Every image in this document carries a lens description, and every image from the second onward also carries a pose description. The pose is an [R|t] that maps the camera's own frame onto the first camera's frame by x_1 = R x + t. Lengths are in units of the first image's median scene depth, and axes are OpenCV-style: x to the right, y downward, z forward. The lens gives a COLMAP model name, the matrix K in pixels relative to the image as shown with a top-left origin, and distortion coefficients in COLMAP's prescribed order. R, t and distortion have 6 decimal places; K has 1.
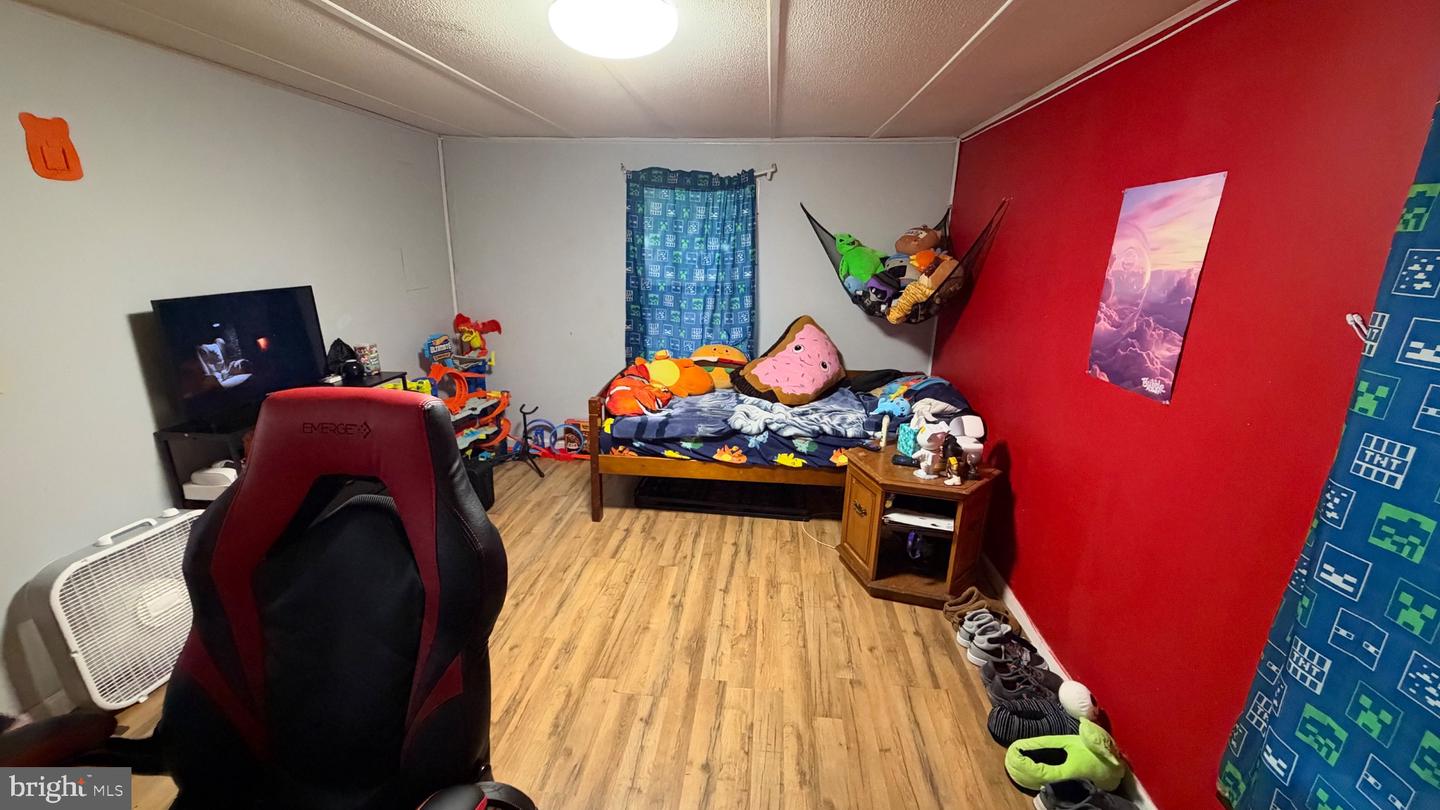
lens RADIAL K [[574.7, 0, 712.5], [0, 574.7, 406.5], [0, 0, 1]] dist [0.002376, -0.000360]
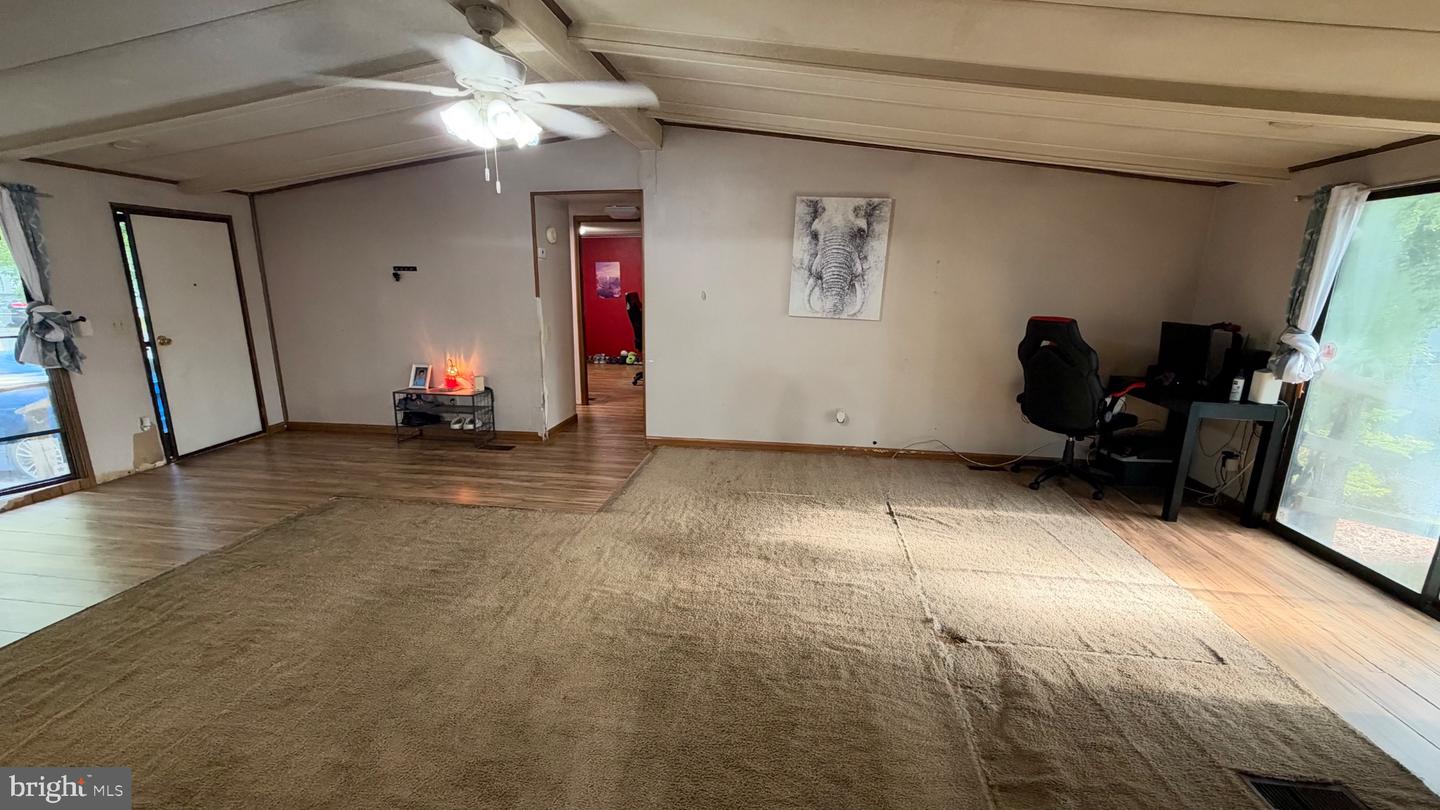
lens RADIAL K [[574.7, 0, 714.0], [0, 574.7, 409.9], [0, 0, 1]] dist [0.002376, -0.000360]
pose [[0.034996, -0.237783, 0.970688, -2.890505], [0.268117, 0.937910, 0.220087, 0.018622], [-0.962750, 0.252556, 0.096577, -0.139177]]
